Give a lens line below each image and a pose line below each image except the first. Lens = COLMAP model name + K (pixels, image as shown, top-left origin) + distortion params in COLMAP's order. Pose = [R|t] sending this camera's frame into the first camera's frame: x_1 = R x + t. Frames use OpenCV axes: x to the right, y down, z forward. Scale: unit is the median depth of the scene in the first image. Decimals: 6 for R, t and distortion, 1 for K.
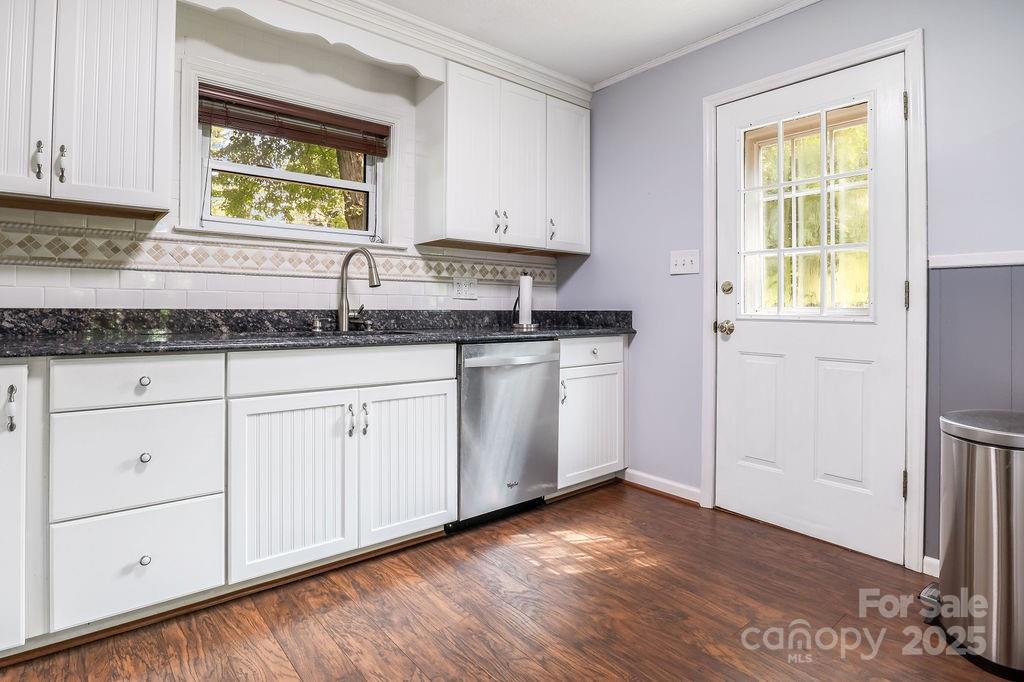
lens RADIAL K [[531.8, 0, 499.2], [0, 531.8, 300.8], [0, 0, 1]] dist [-0.029341, 0.001746]
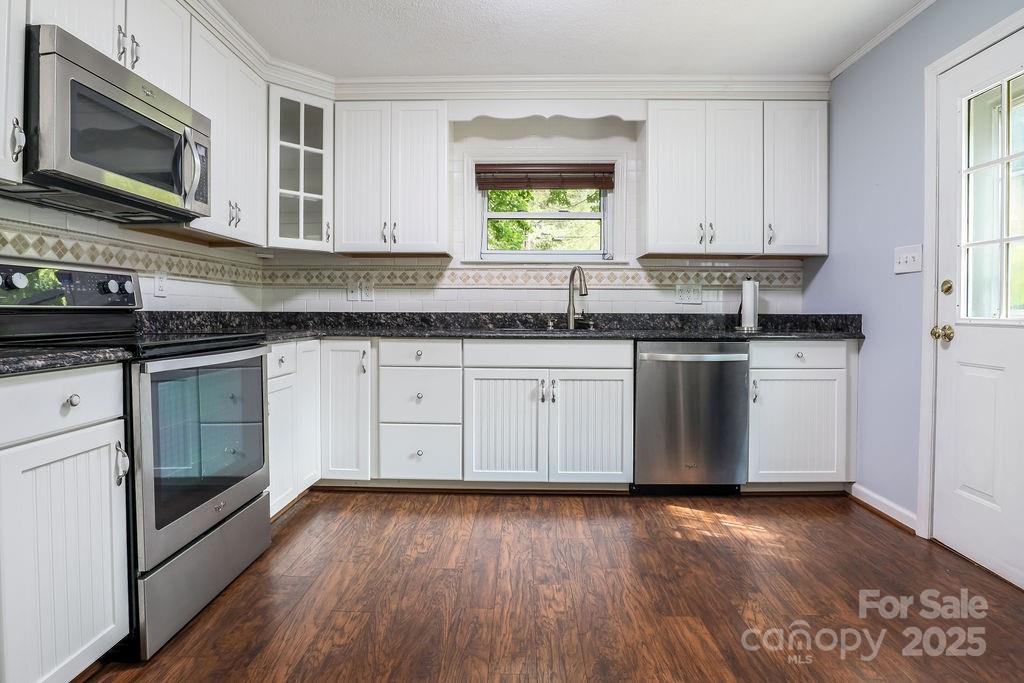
lens RADIAL K [[528.3, 0, 506.0], [0, 528.3, 320.7], [0, 0, 1]] dist [-0.060843, 0.029149]
pose [[0.758014, 0.007967, -0.652190, 0.464613], [0.010068, 0.999663, 0.023913, 0.003046], [0.652161, -0.024692, 0.757678, -0.104864]]
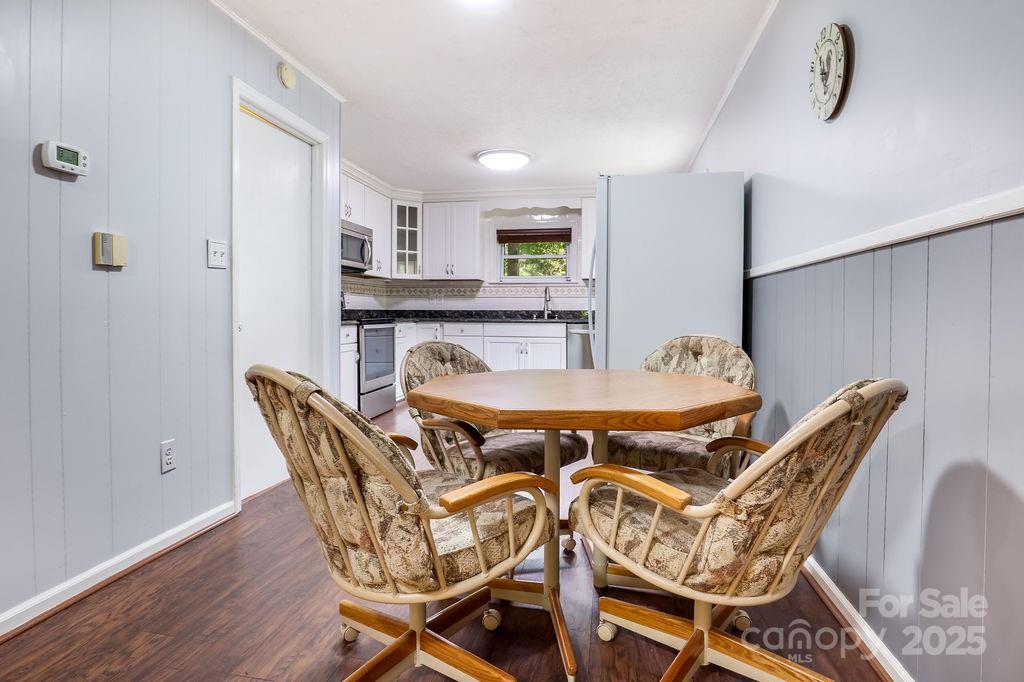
lens RADIAL K [[528.3, 0, 506.0], [0, 528.3, 320.2], [0, 0, 1]] dist [-0.060843, 0.029149]
pose [[0.641969, 0.010833, -0.766654, 1.540896], [0.010465, 0.999683, 0.022888, 0.004795], [0.766659, -0.022716, 0.641652, -0.745141]]
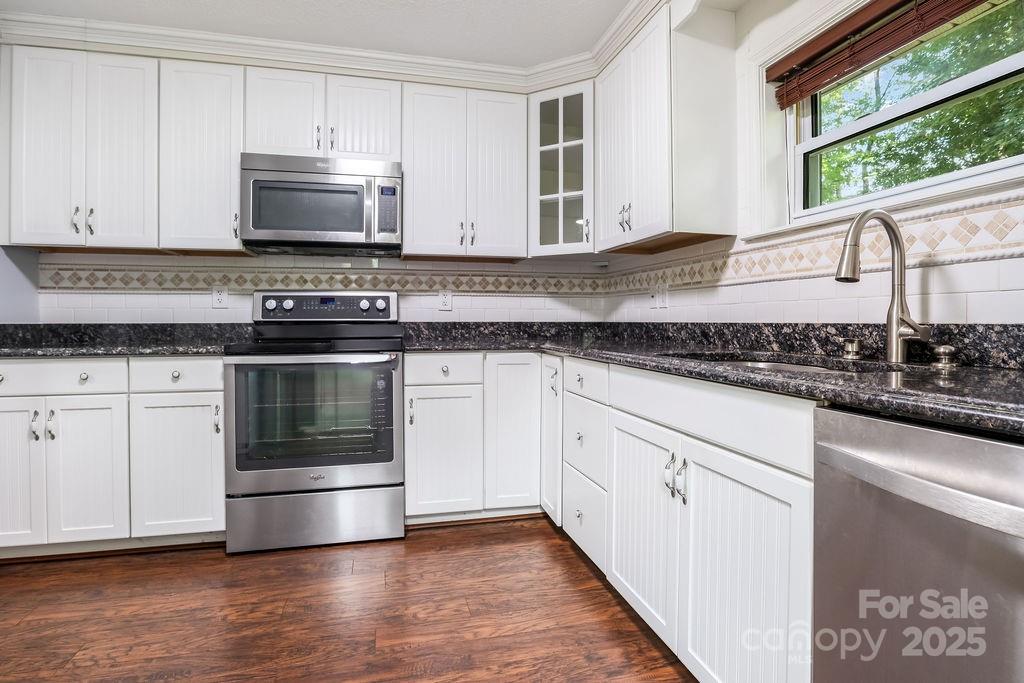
lens RADIAL K [[528.3, 0, 506.0], [0, 528.3, 320.7], [0, 0, 1]] dist [-0.060843, 0.029149]
pose [[-0.420174, -0.005299, -0.907428, 0.386904], [0.012940, 0.999846, -0.011831, 0.015709], [0.907351, -0.016713, -0.420041, 0.903305]]
